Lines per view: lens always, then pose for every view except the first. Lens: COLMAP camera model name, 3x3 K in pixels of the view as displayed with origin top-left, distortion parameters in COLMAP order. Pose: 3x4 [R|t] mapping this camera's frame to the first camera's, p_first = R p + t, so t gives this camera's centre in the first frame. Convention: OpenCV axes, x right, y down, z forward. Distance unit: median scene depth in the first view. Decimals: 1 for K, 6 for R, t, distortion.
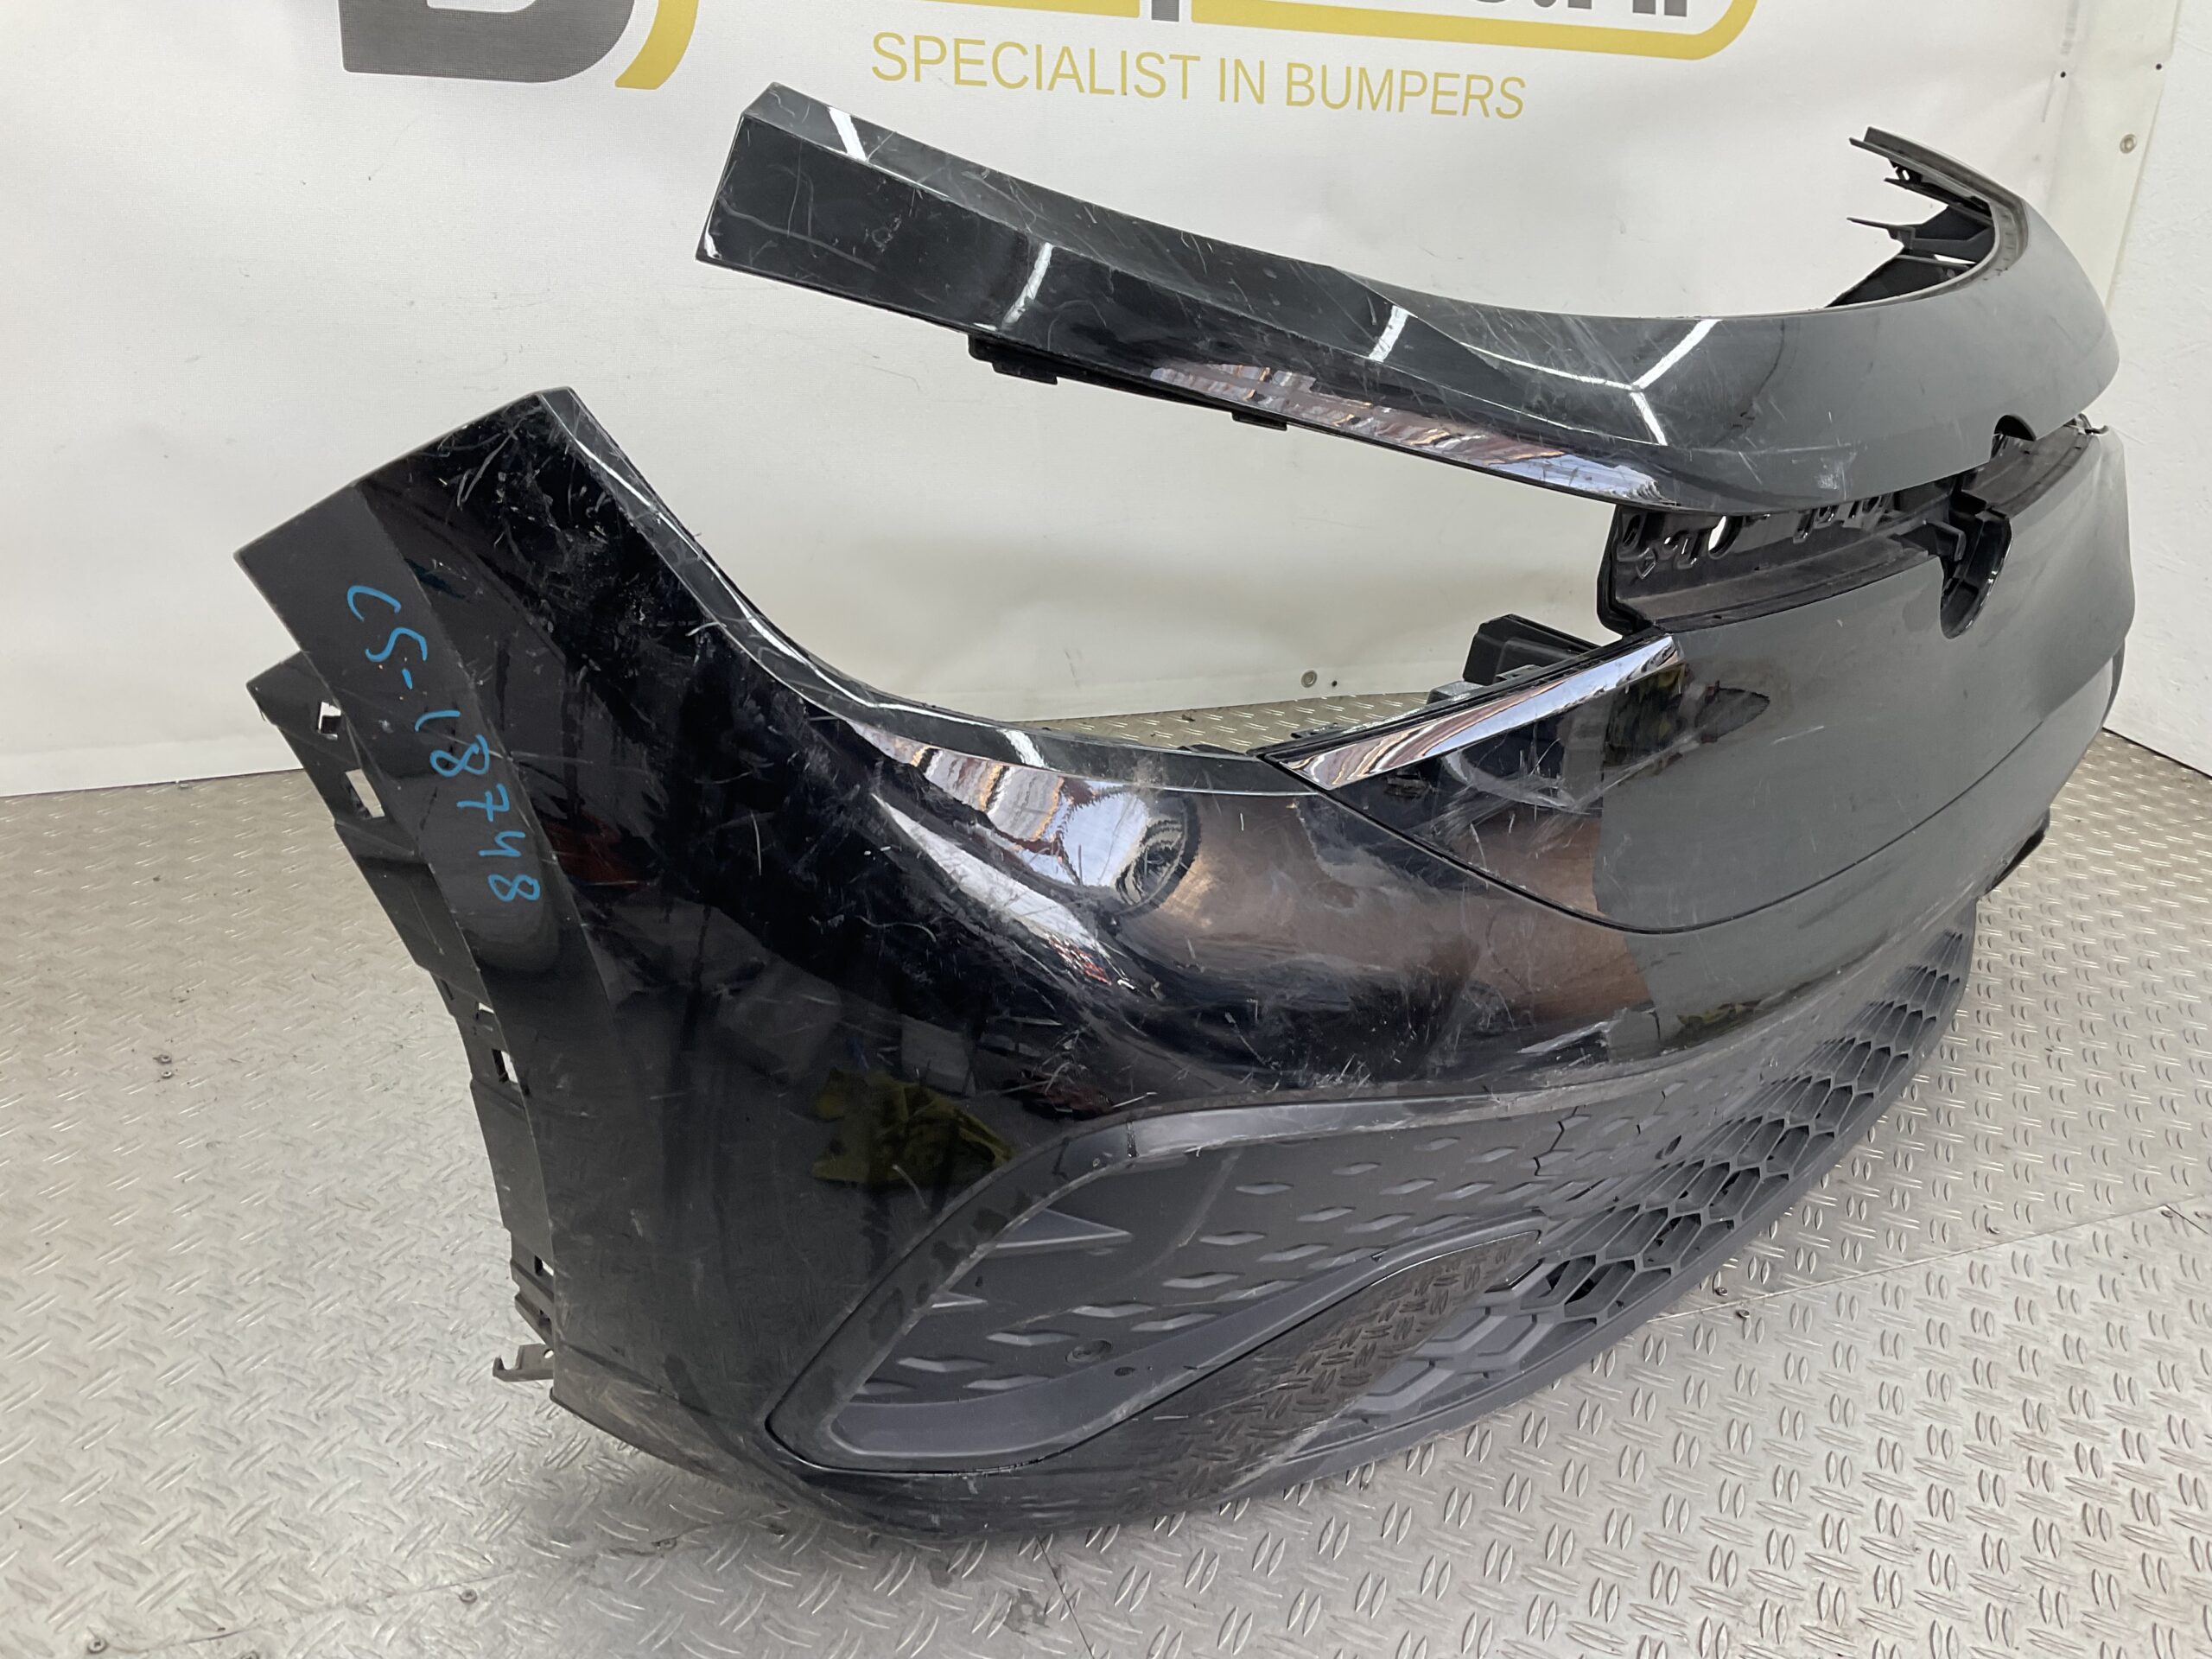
lens RADIAL K [[1814.7, 0, 1106.0], [0, 1814.7, 829.5], [0, 0, 1]] dist [0.101349, -0.185299]
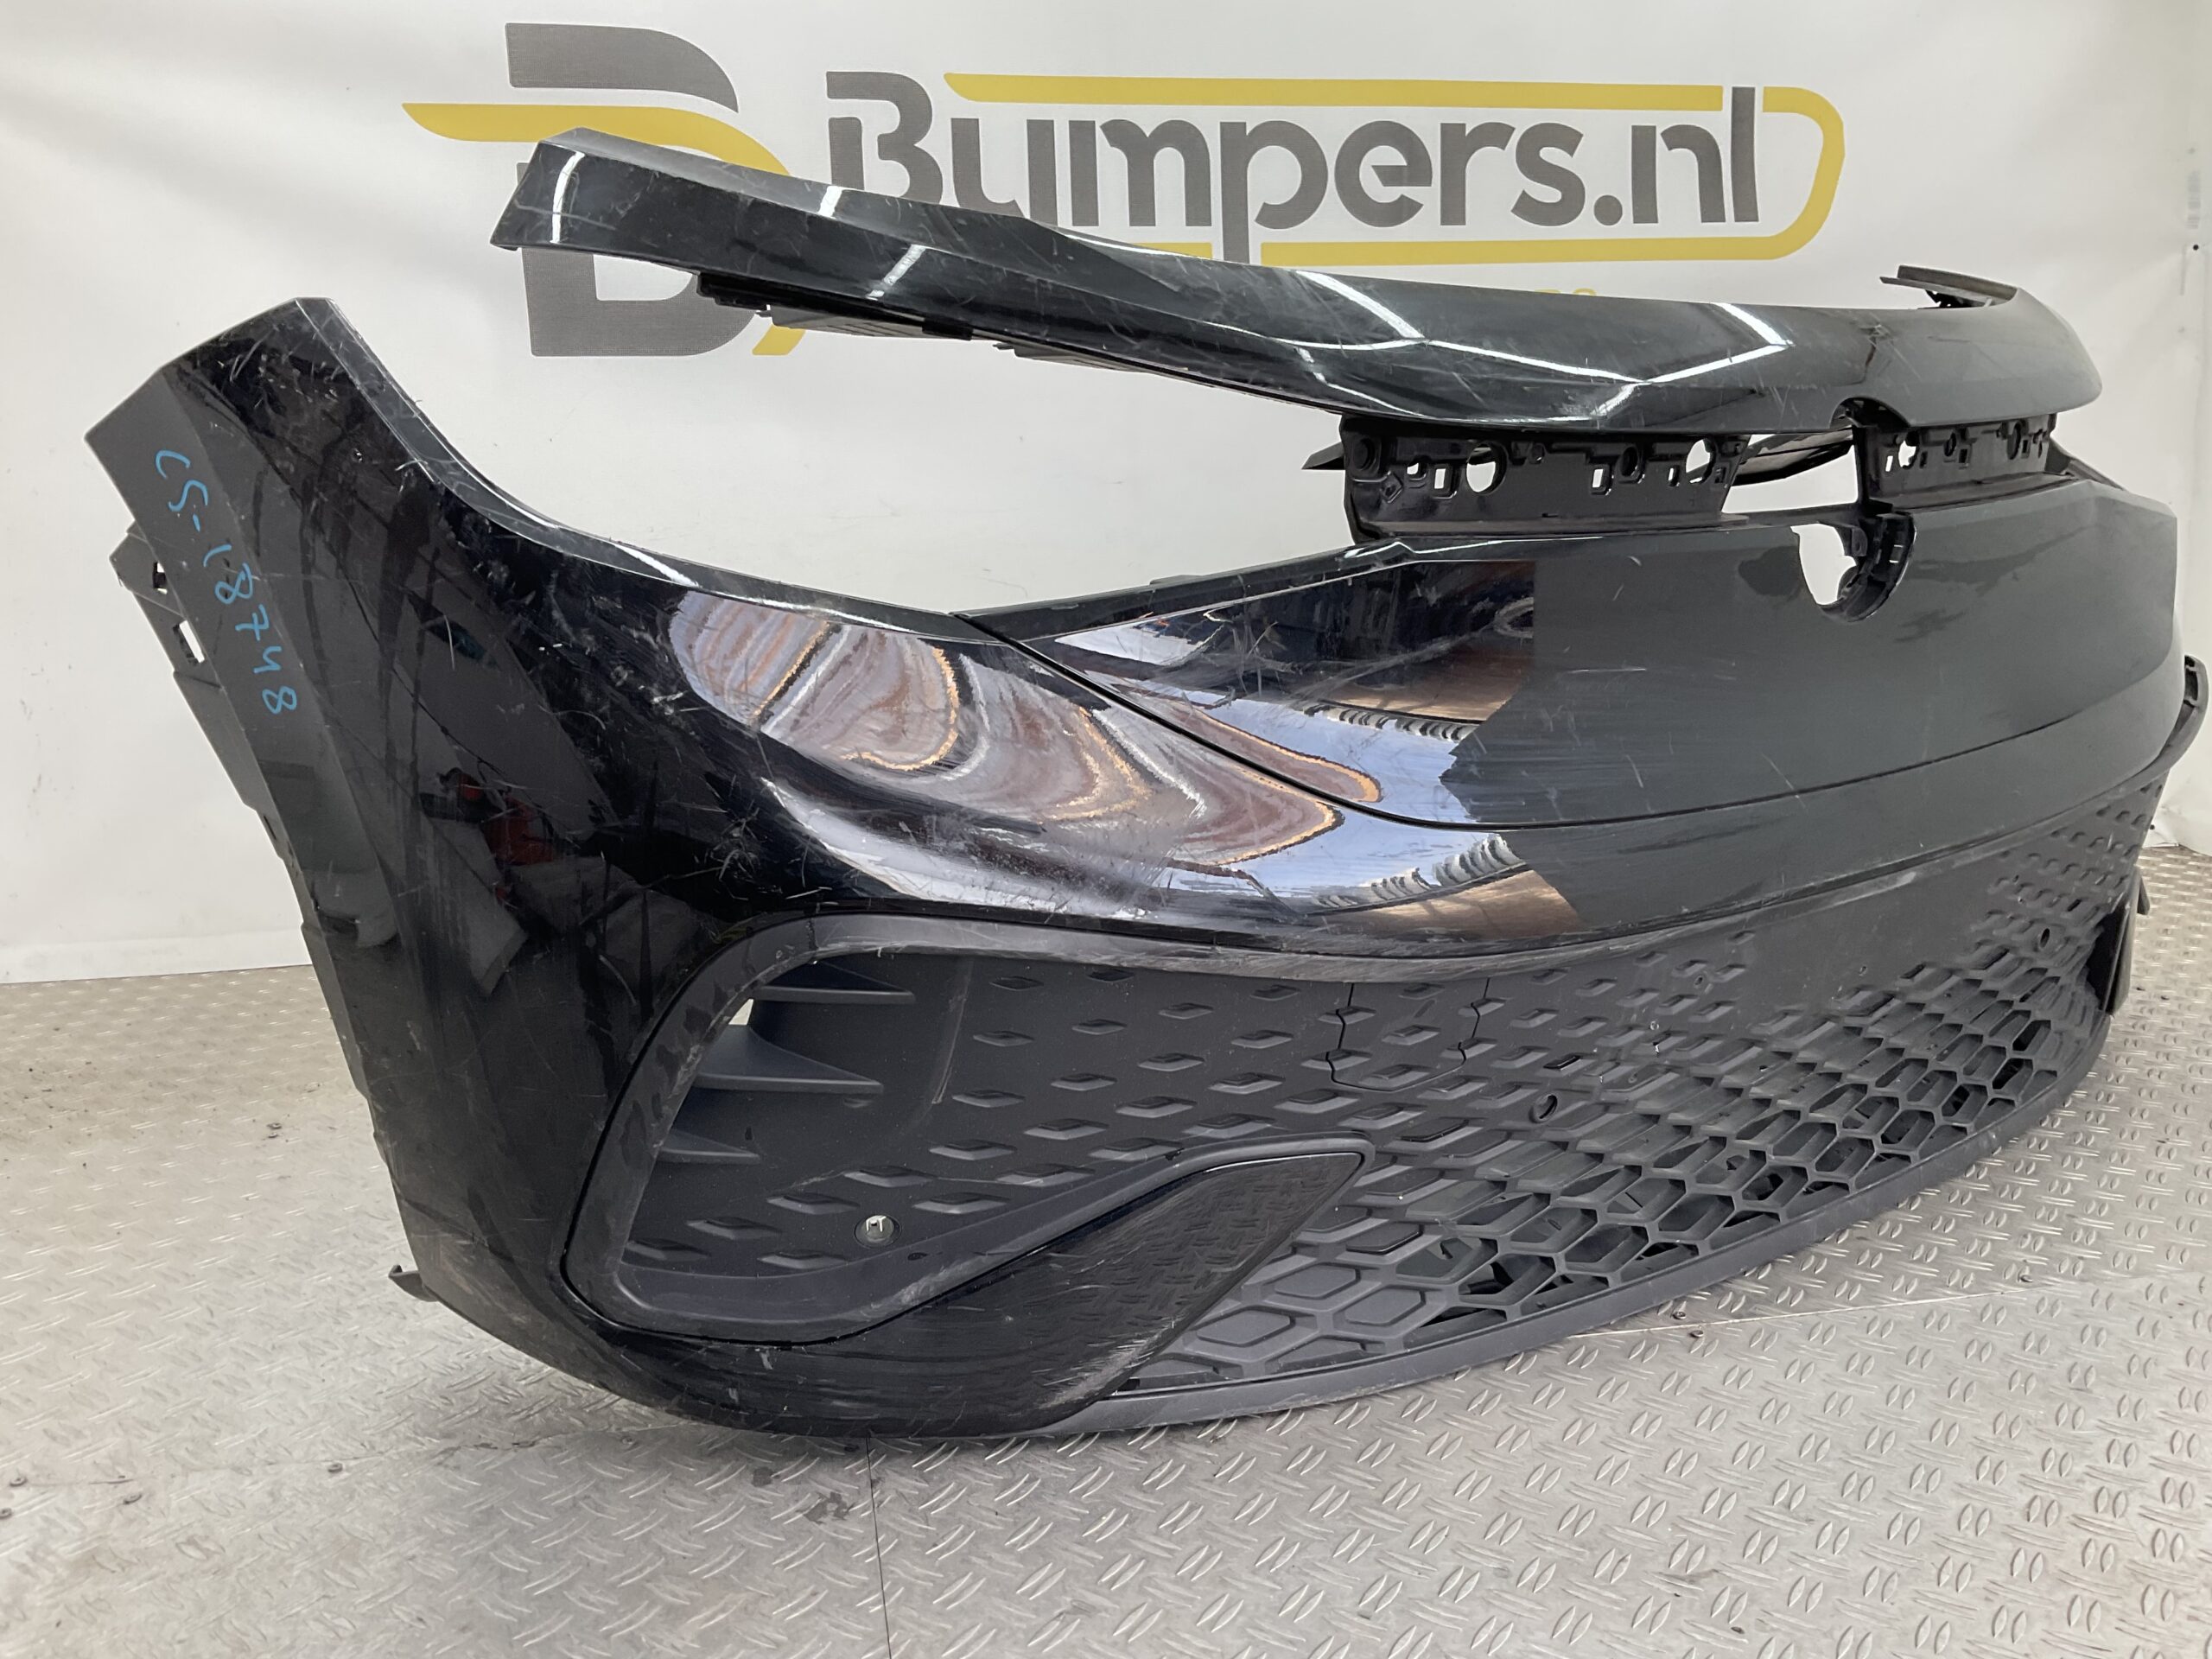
lens RADIAL K [[1814.7, 0, 1106.0], [0, 1814.7, 829.5], [0, 0, 1]] dist [0.101349, -0.185299]
pose [[0.976828, -0.050058, -0.208092, 0.338992], [0.003532, 0.975902, -0.218179, 0.281308], [0.213999, 0.212388, 0.953465, -0.021888]]
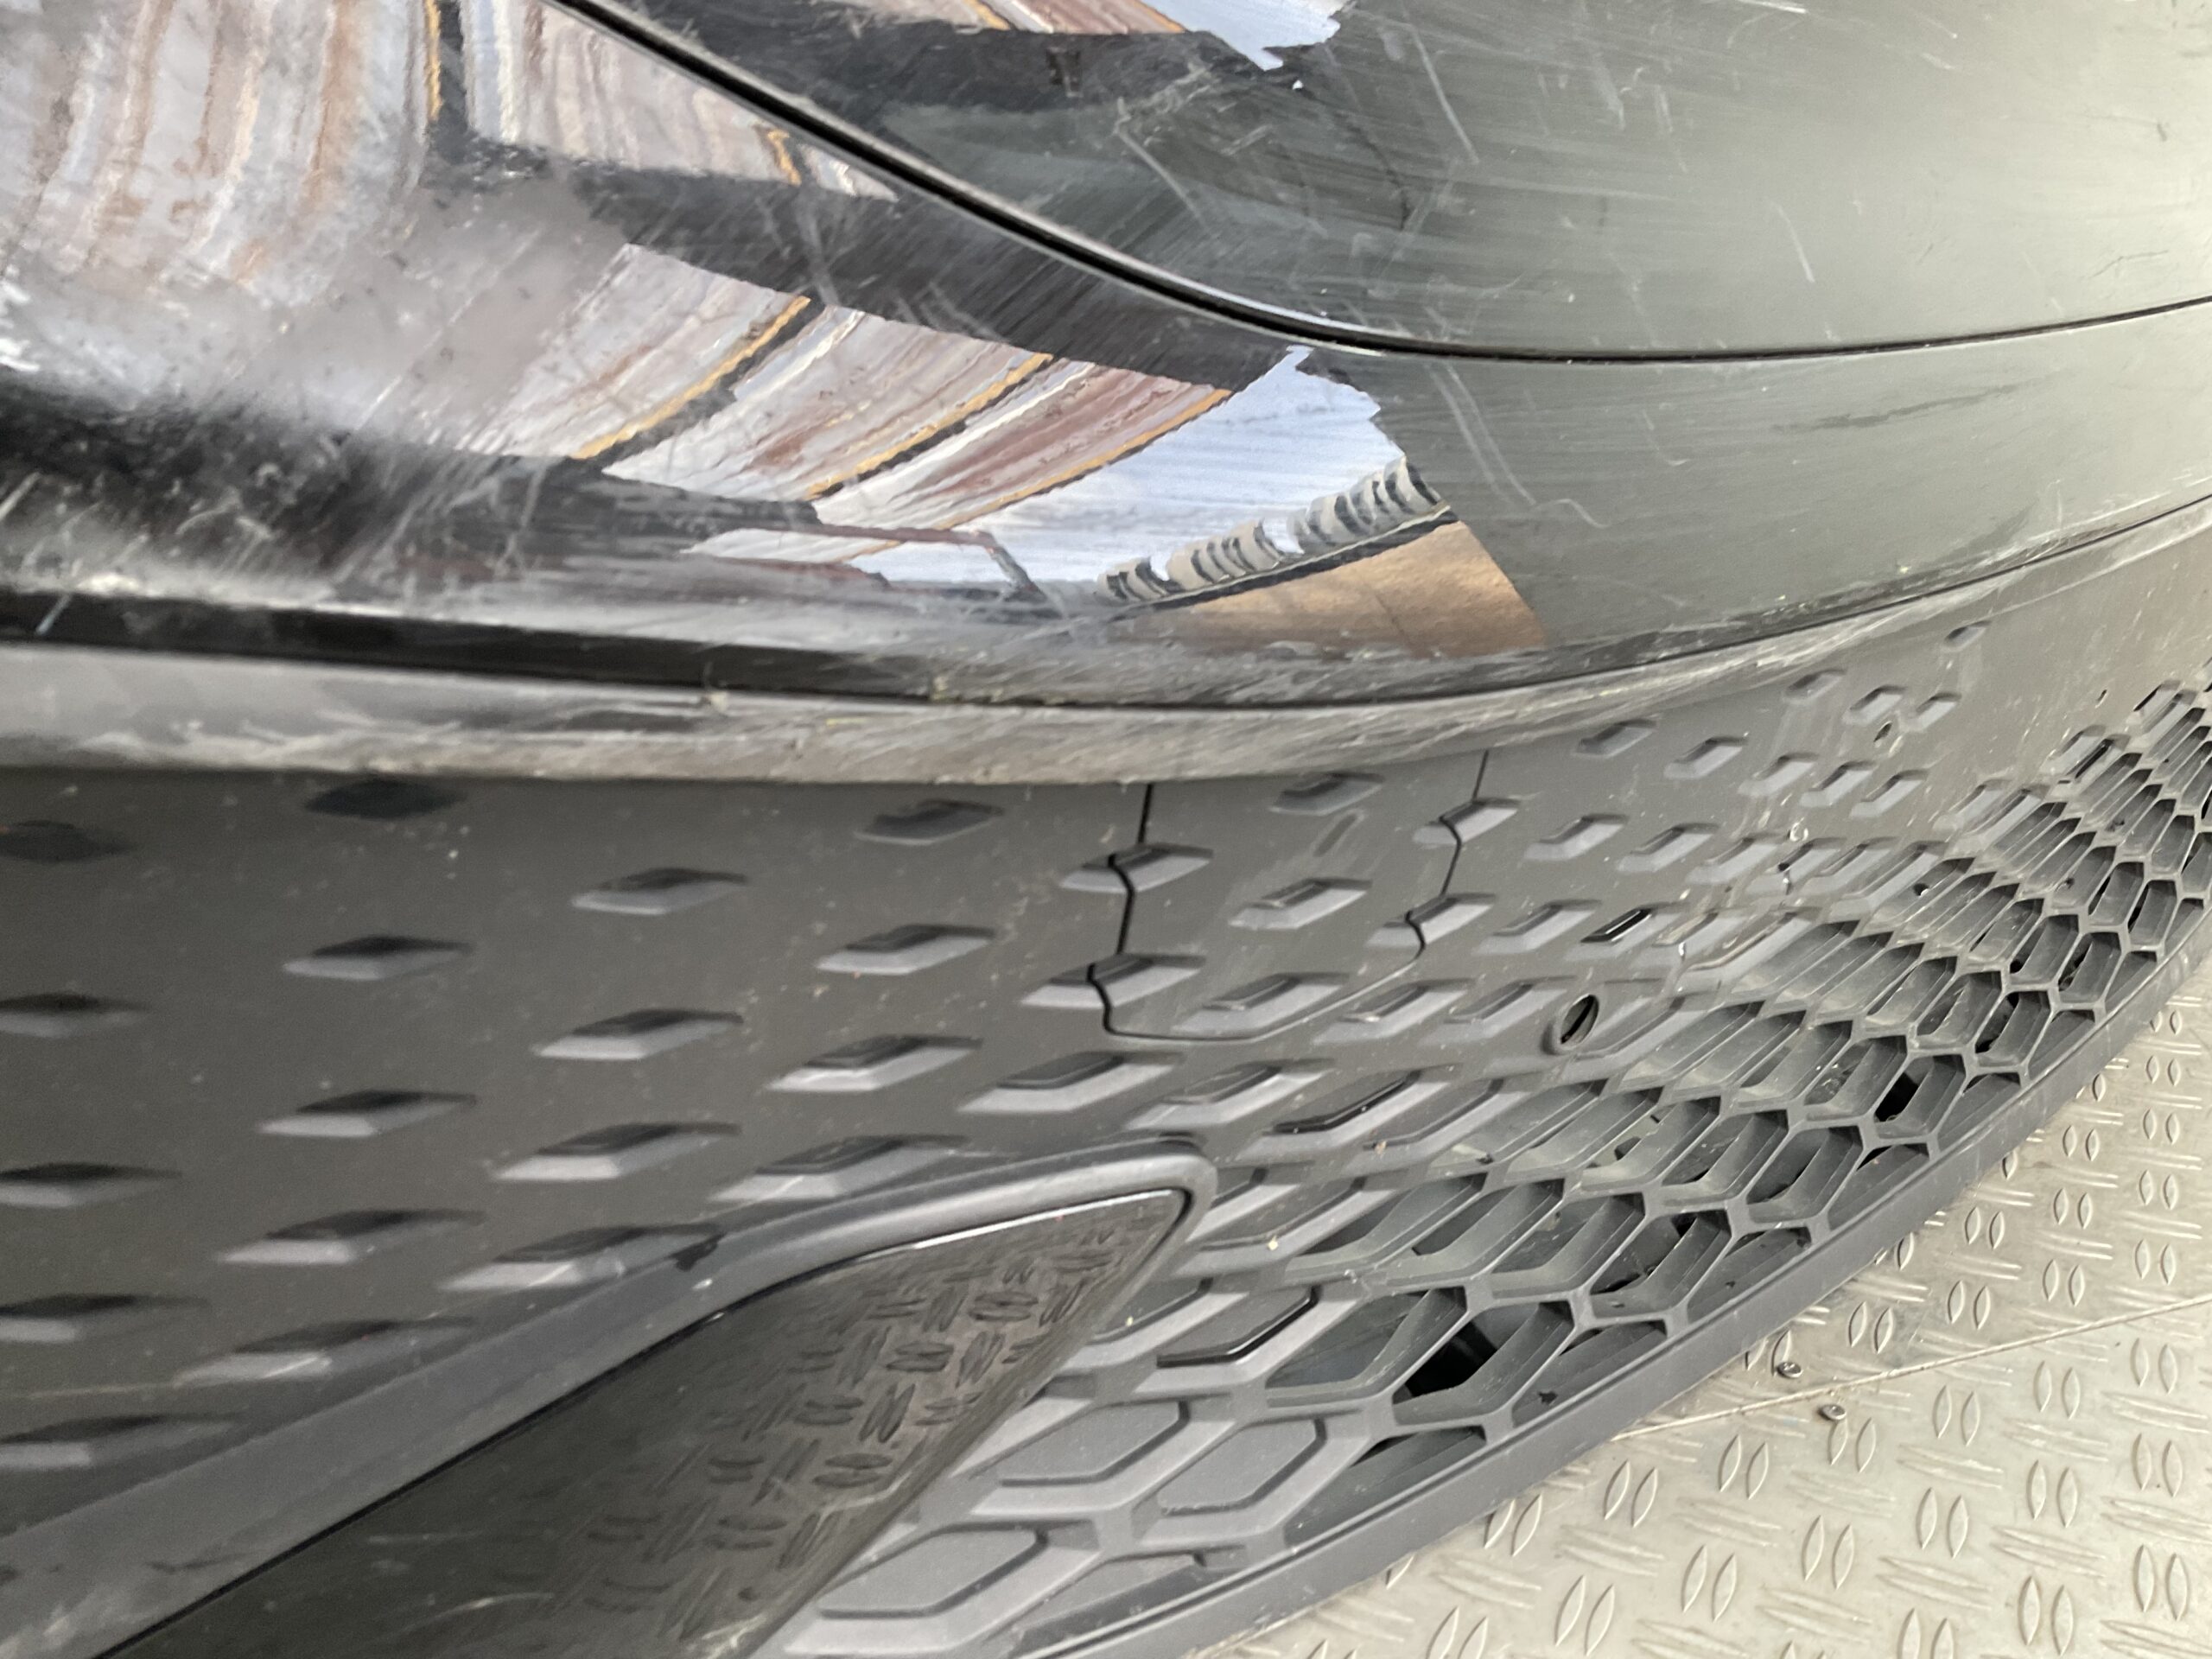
lens RADIAL K [[1835.3, 0, 1098.4], [0, 1835.3, 824.3], [0, 0, 1]] dist [0.052455, -0.076570]
pose [[0.990435, -0.074094, -0.116399, 0.290641], [0.062898, 0.993287, -0.097082, 0.188170], [0.122811, 0.088833, 0.988446, 0.622937]]
